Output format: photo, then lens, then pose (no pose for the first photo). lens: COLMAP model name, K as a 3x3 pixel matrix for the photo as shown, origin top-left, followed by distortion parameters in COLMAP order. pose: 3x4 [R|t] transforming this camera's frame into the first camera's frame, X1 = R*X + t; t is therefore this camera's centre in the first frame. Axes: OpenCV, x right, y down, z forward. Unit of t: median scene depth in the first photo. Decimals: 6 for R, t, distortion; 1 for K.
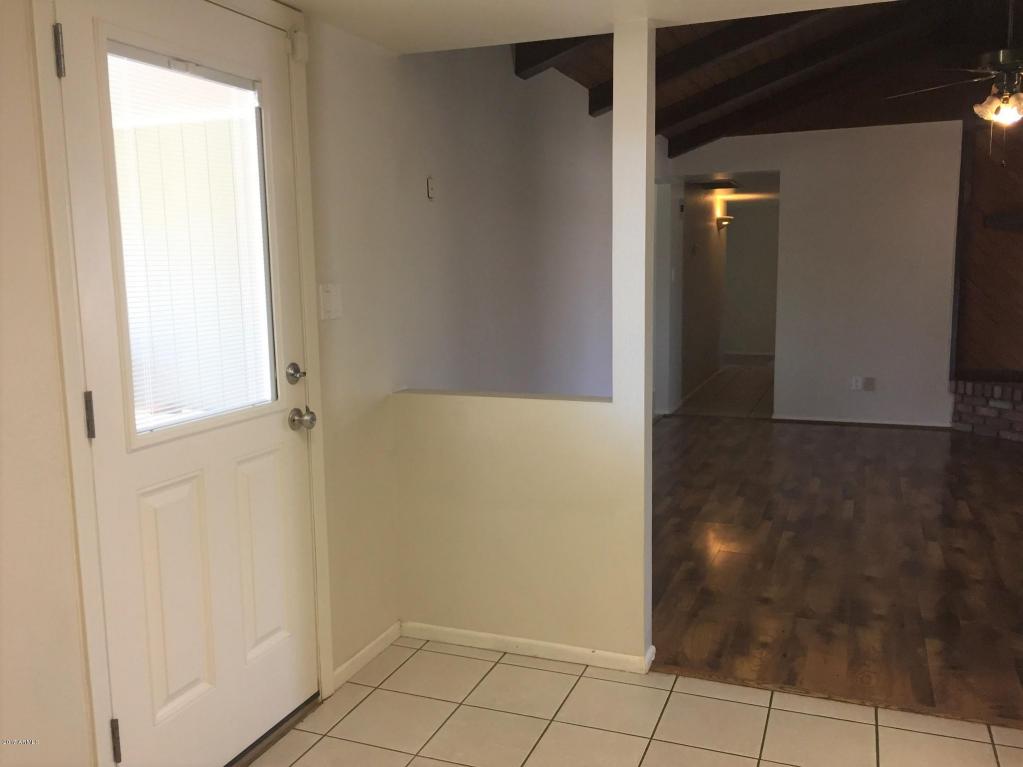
lens RADIAL K [[864.4, 0, 510.5], [0, 864.4, 388.9], [0, 0, 1]] dist [0.070190, -0.083938]
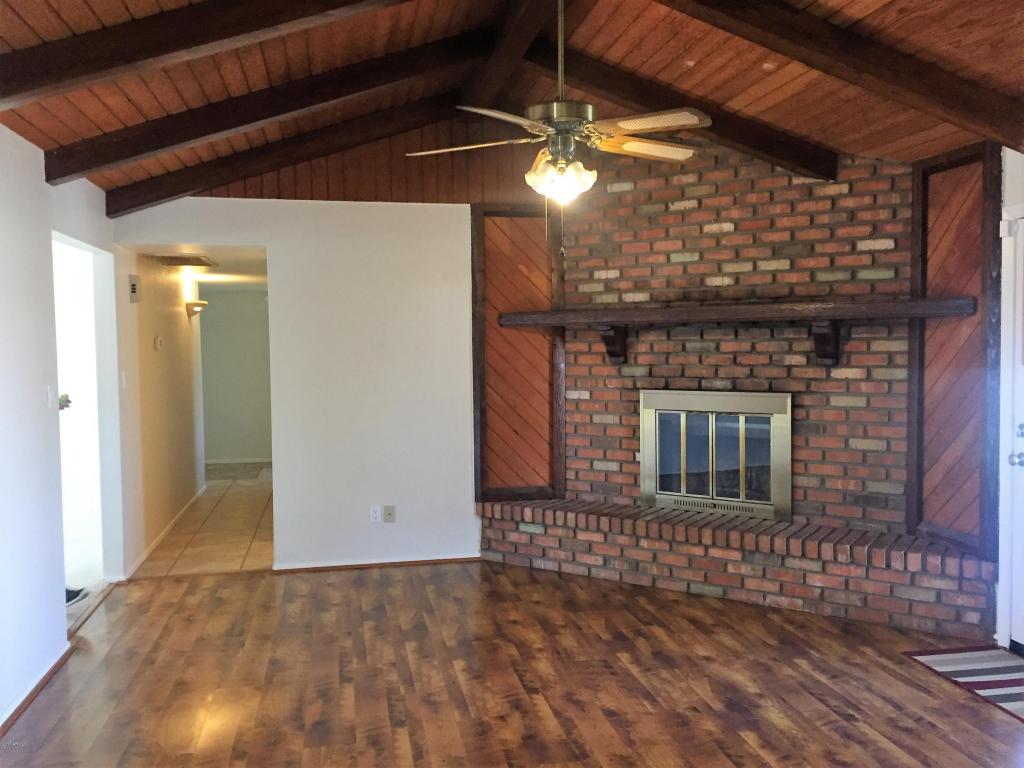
lens RADIAL K [[865.2, 0, 496.6], [0, 865.2, 383.4], [0, 0, 1]] dist [0.070190, -0.083938]
pose [[0.844238, -0.019810, 0.535602, 0.071138], [0.072565, 0.994340, -0.077603, -0.059294], [-0.531033, 0.104382, 0.840897, 0.273936]]
